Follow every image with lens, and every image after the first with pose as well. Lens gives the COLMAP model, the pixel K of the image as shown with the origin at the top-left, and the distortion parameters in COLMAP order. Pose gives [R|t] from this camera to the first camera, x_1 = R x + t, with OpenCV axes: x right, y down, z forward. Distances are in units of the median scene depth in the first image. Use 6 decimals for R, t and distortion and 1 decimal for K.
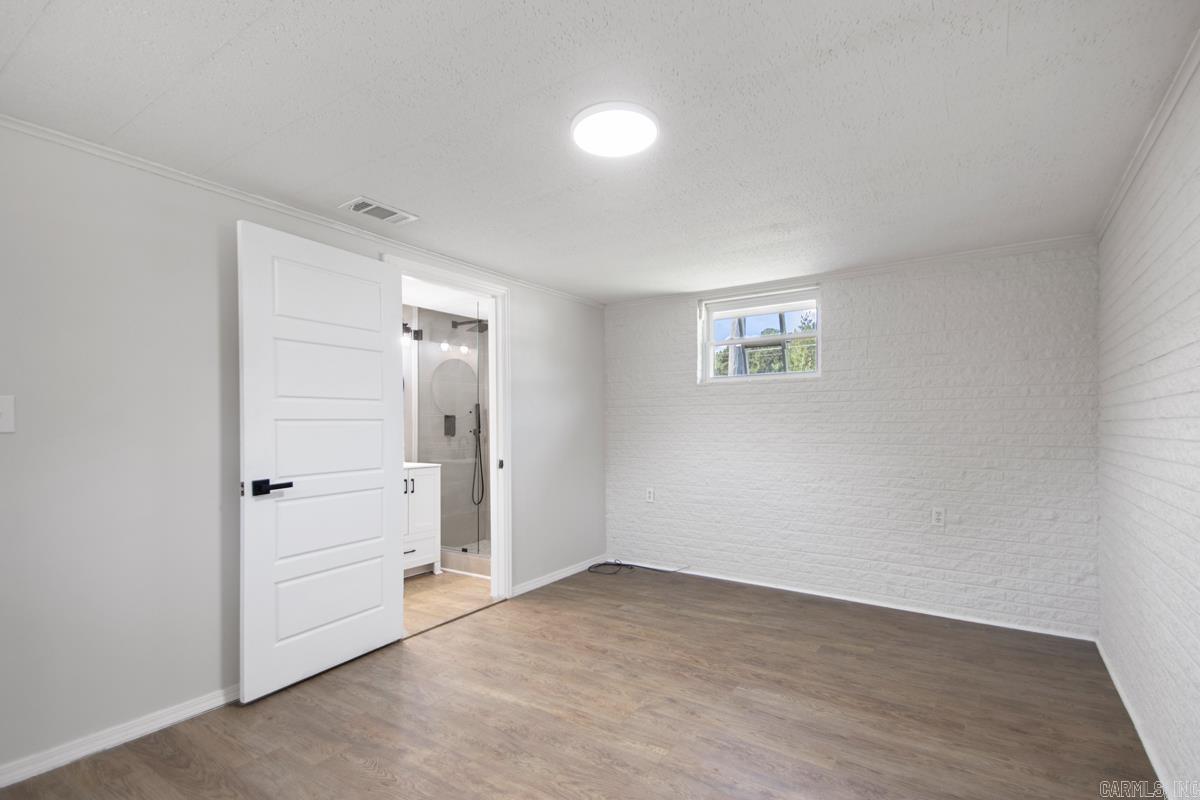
lens RADIAL K [[560.9, 0, 617.9], [0, 560.9, 428.9], [0, 0, 1]] dist [0.022764, -0.007139]
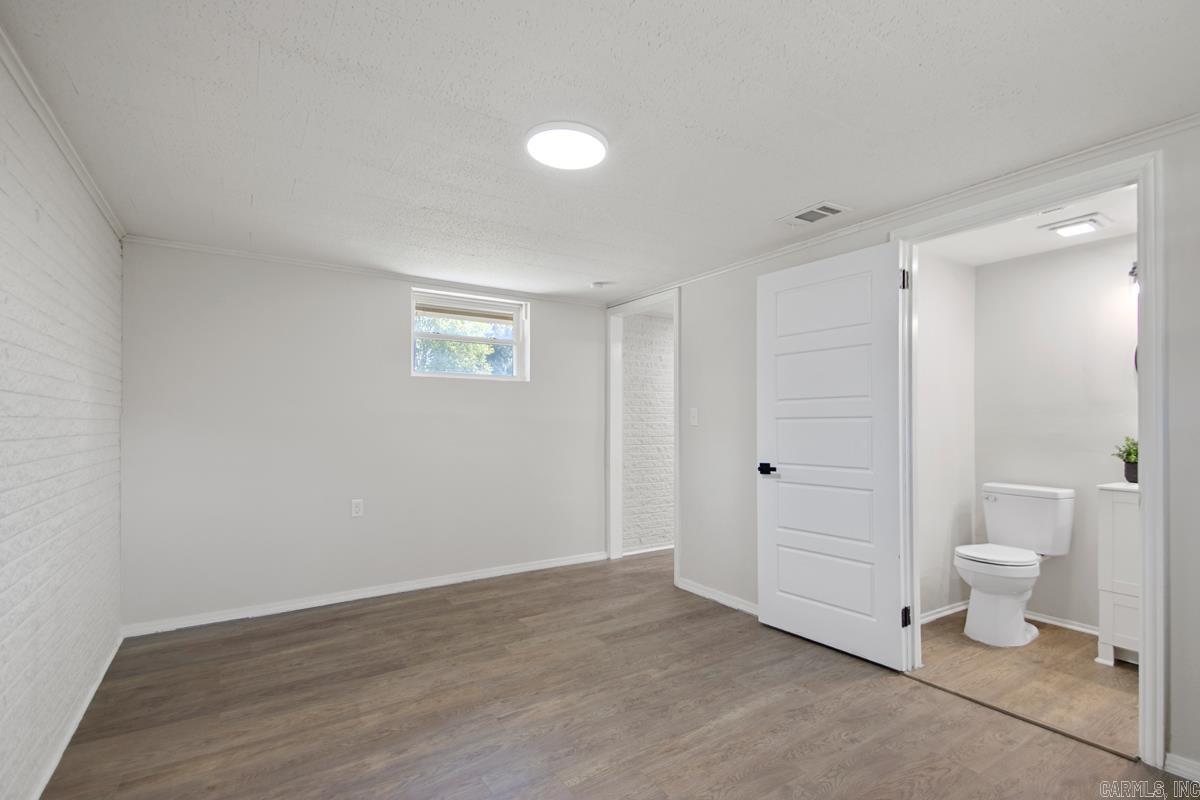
lens RADIAL K [[560.9, 0, 603.1], [0, 560.9, 419.1], [0, 0, 1]] dist [0.022764, -0.007139]
pose [[-0.411208, 0.000059, -0.911541, 0.691019], [-0.004941, 0.999985, 0.002293, -0.014079], [0.911528, 0.005447, -0.411202, 1.104665]]
